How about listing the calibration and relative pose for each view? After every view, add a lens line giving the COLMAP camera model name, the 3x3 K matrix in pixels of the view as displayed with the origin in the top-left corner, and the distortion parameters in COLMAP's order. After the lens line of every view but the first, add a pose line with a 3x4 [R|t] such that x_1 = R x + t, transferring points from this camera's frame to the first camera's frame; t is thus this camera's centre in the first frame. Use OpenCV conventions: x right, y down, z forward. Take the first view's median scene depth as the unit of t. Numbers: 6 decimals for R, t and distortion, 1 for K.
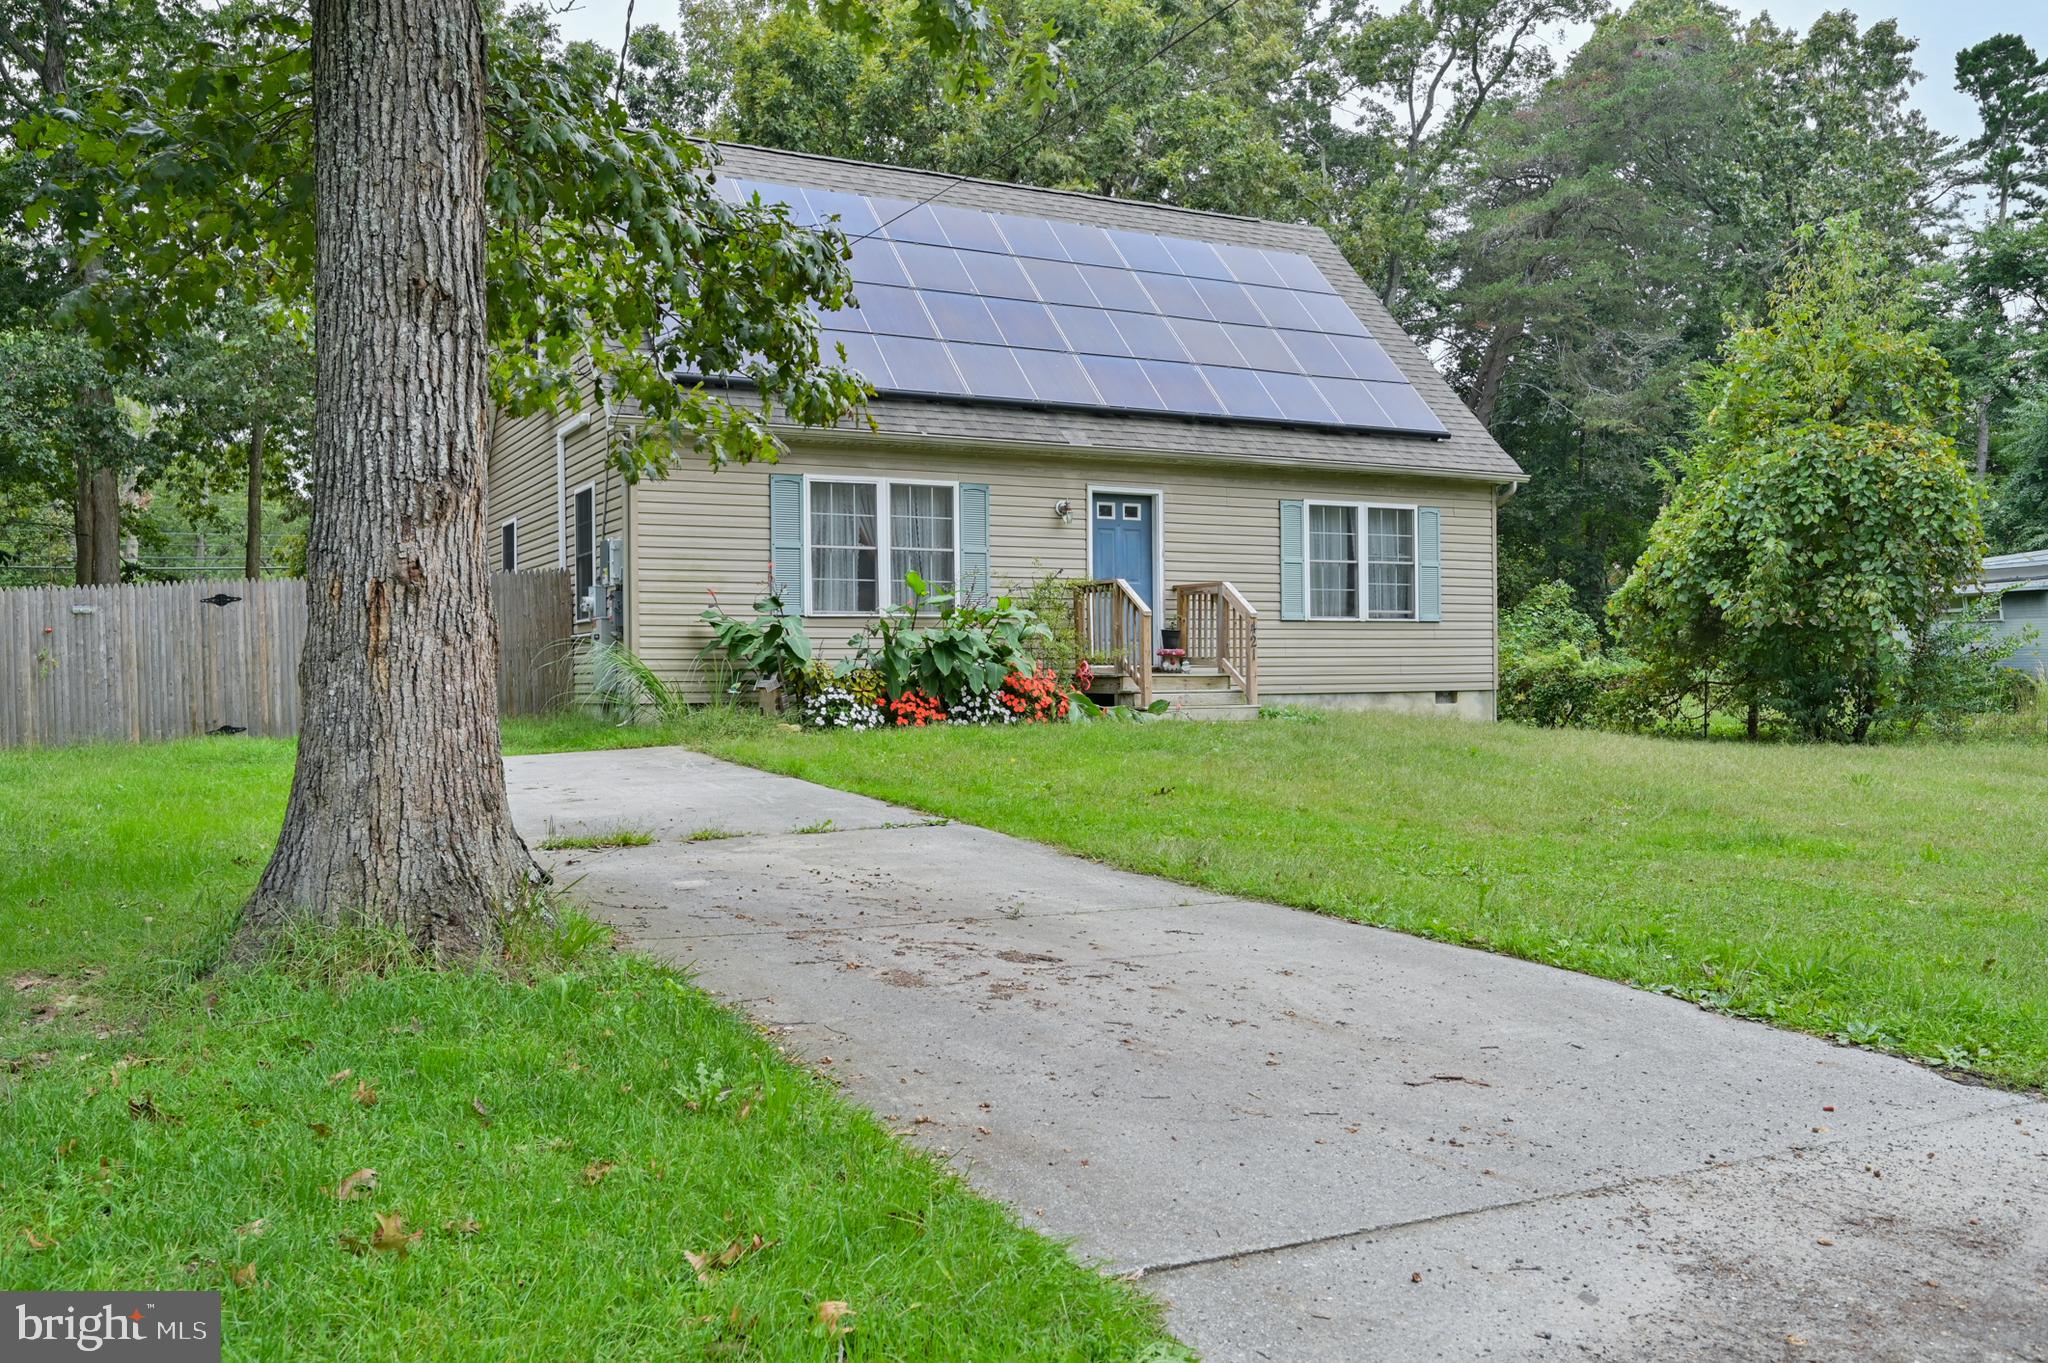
lens RADIAL K [[1686.4, 0, 1024.0], [0, 1686.4, 681.5], [0, 0, 1]] dist [0.008224, 0.000733]
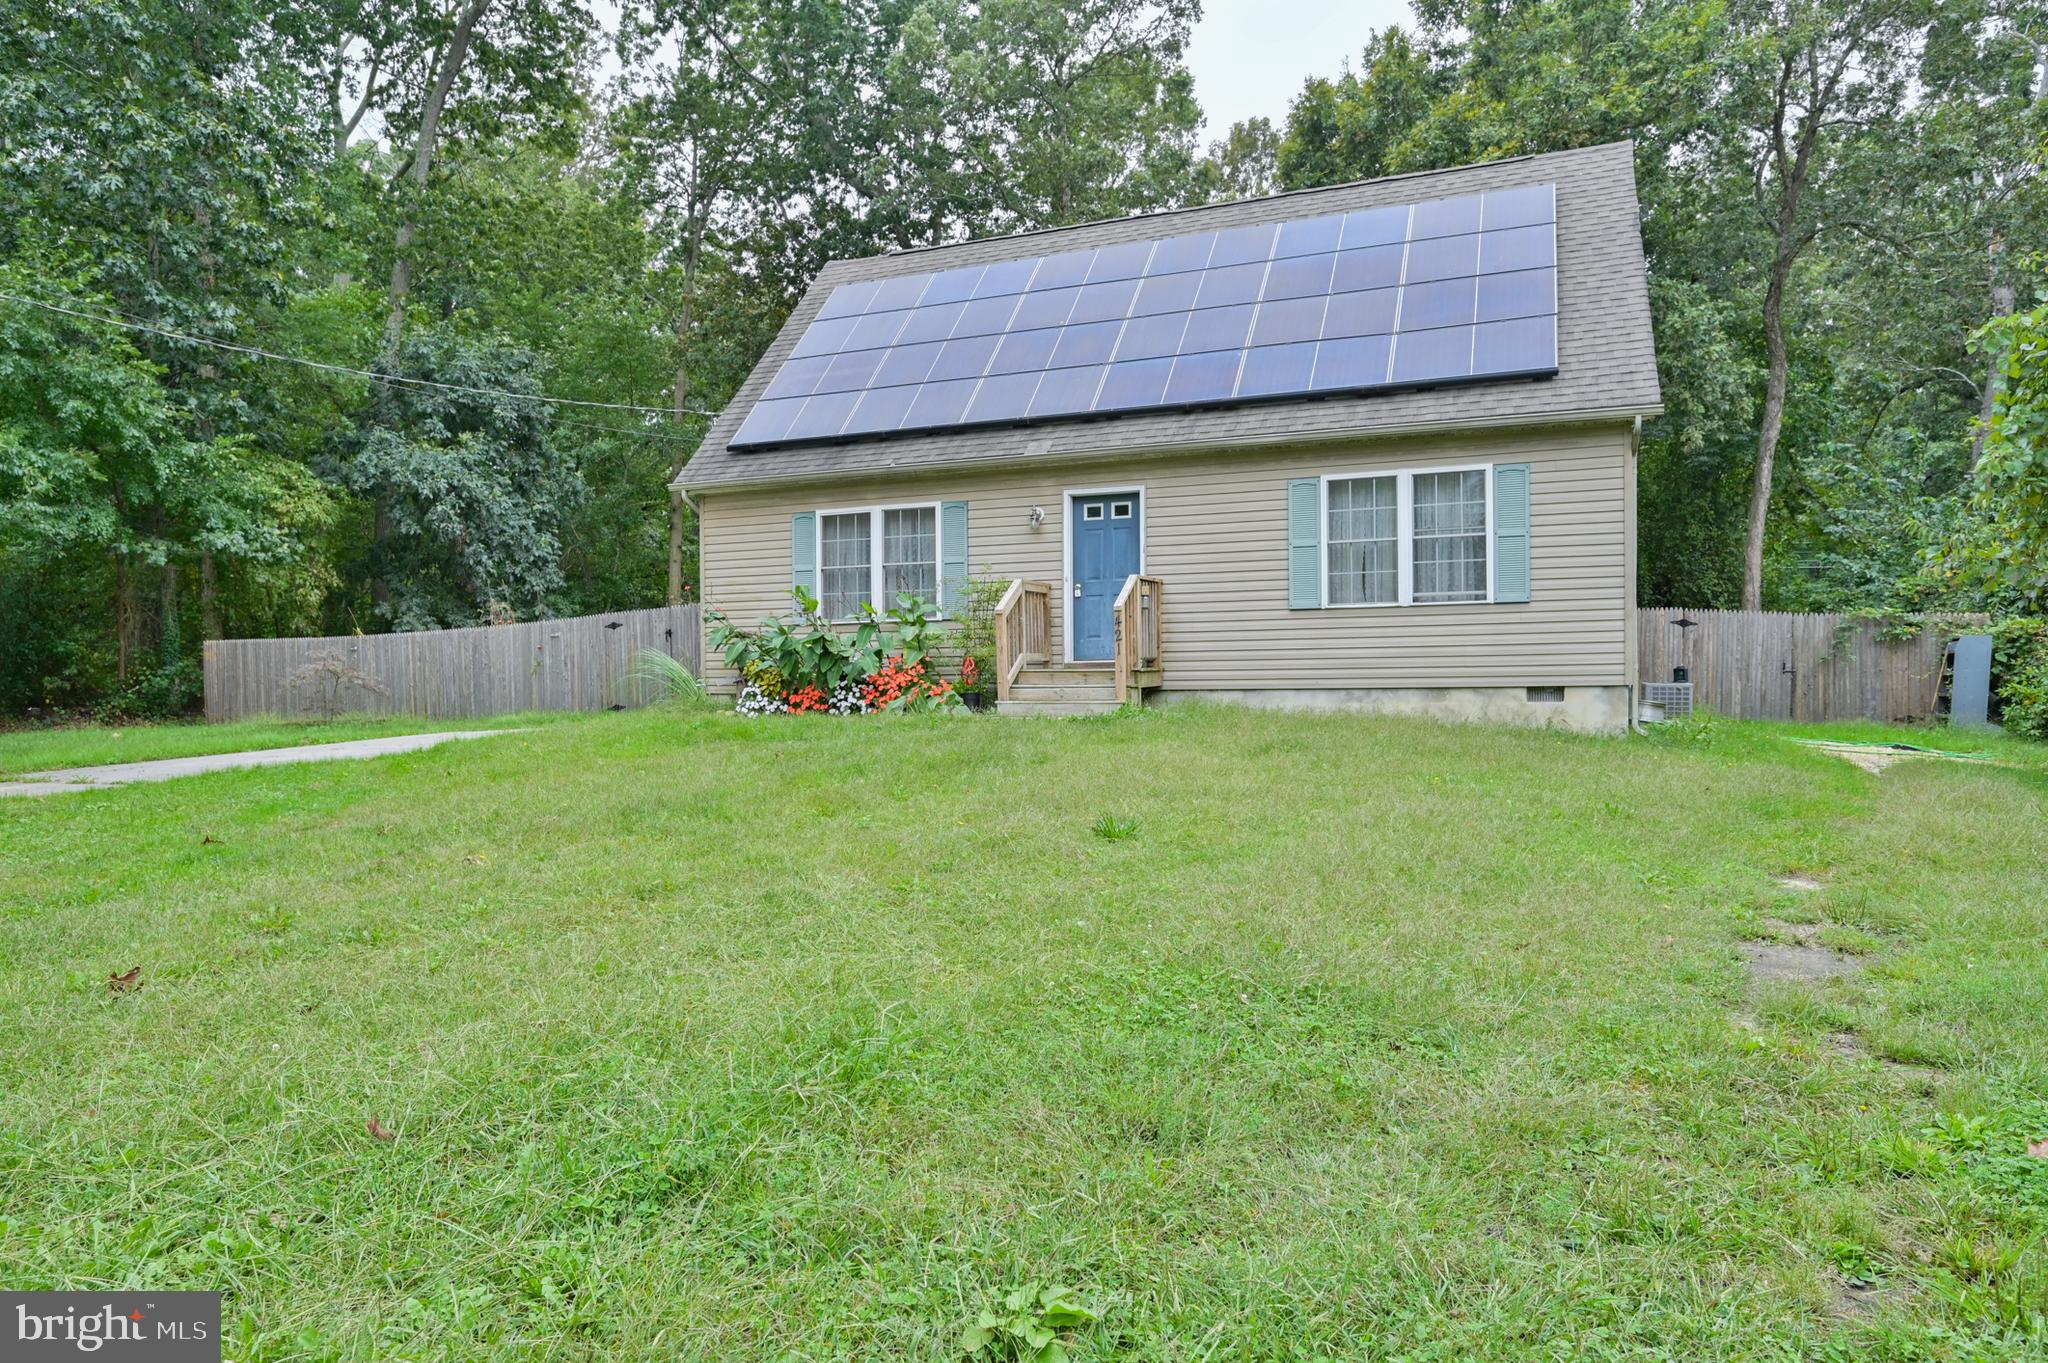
lens RADIAL K [[1313.4, 0, 1021.3], [0, 1313.4, 684.2], [0, 0, 1]] dist [-0.004273, 0.000357]
pose [[0.634973, 0.005228, -0.772517, 0.615605], [0.003516, 0.999947, 0.009658, -0.002798], [0.772526, -0.008849, 0.634921, 0.427639]]
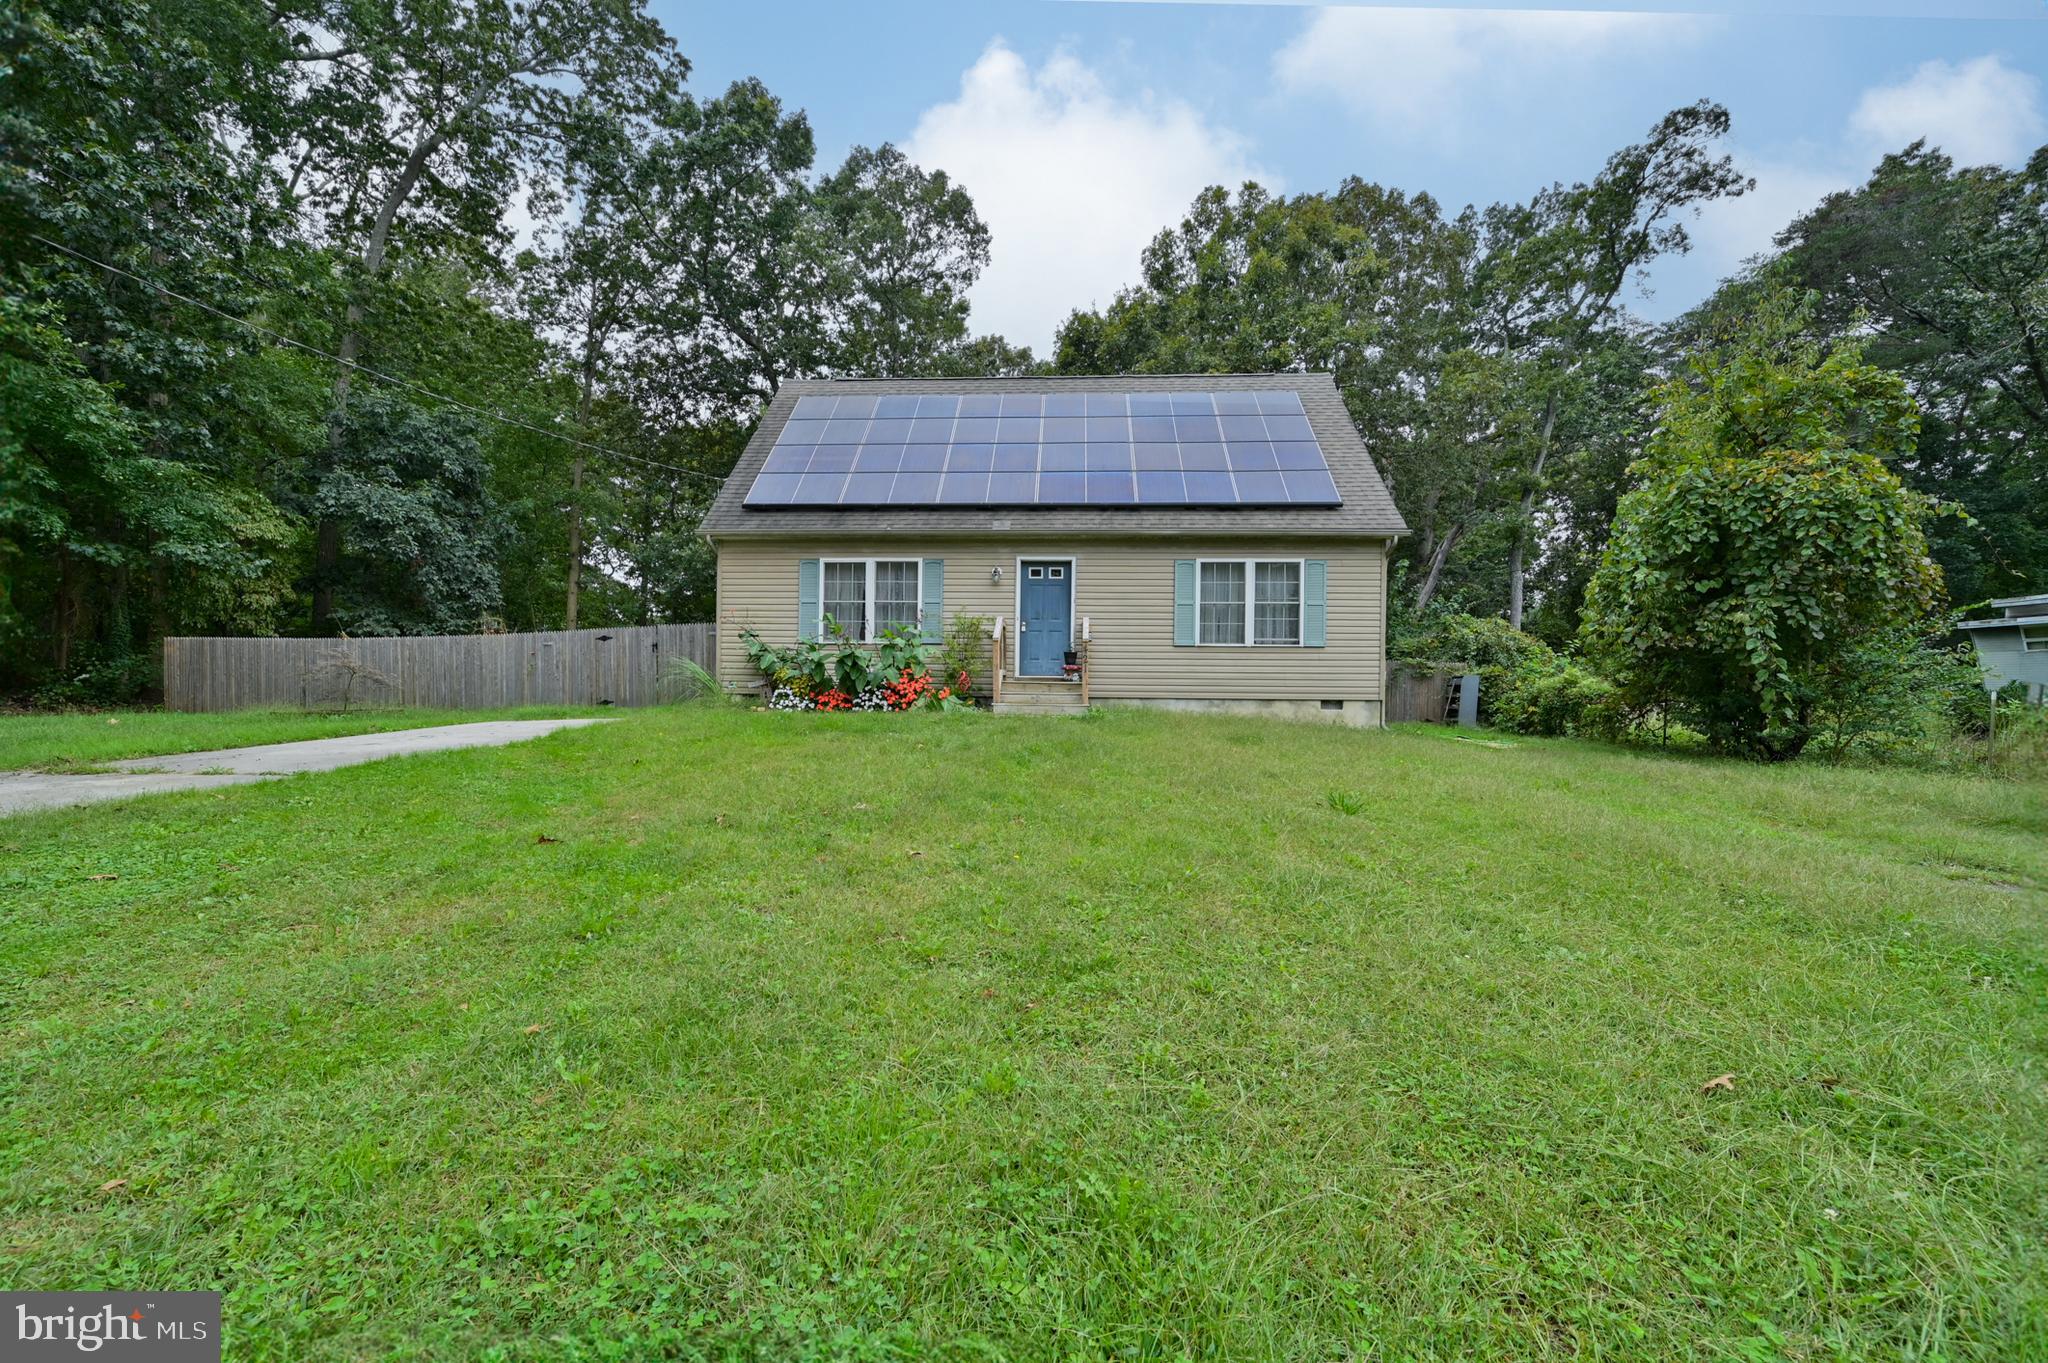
lens RADIAL K [[807.1, 0, 1024.9], [0, 807.1, 692.5], [0, 0, 1]] dist [-0.001268, 0.000297]
pose [[0.852605, 0.021264, -0.522123, 0.397315], [-0.020410, 0.999764, 0.007388, -0.000067], [0.522157, 0.004358, 0.852838, 0.363797]]
